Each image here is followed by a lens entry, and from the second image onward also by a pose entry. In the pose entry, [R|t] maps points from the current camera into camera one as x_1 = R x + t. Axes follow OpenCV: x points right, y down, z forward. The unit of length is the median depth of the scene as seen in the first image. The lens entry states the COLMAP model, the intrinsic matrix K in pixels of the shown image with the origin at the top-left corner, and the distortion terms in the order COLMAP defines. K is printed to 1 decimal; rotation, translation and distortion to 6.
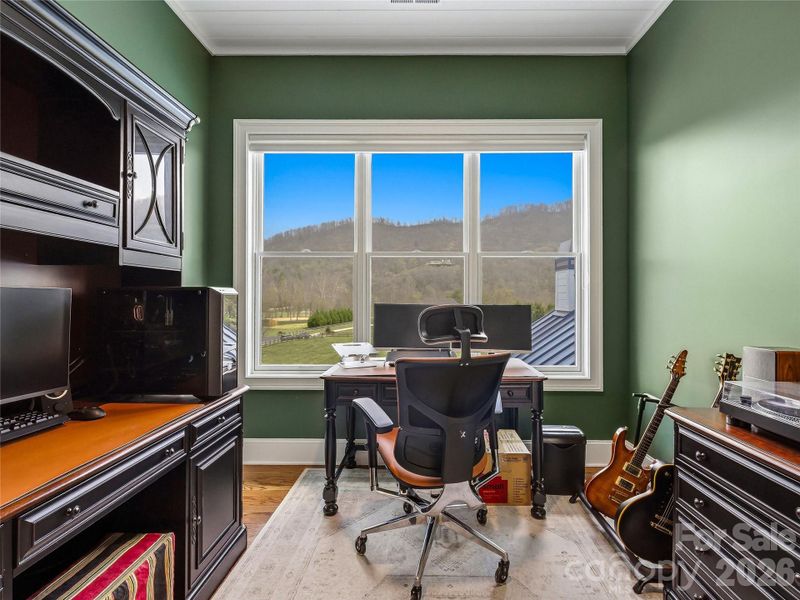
lens RADIAL K [[396.5, 0, 417.6], [0, 396.5, 298.2], [0, 0, 1]] dist [0.000184, 0.000300]
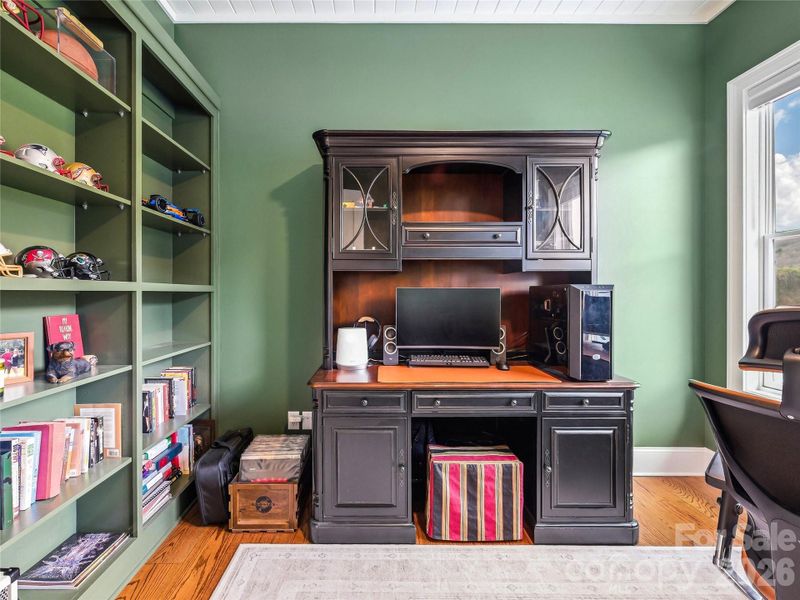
lens RADIAL K [[411.5, 0, 399.0], [0, 411.5, 294.3], [0, 0, 1]] dist [0.022289, 0.000042]
pose [[0.021613, -0.003293, -0.999761, 0.769862], [0.005166, 0.999982, -0.003182, 0.004267], [0.999753, -0.005096, 0.021630, 0.505507]]
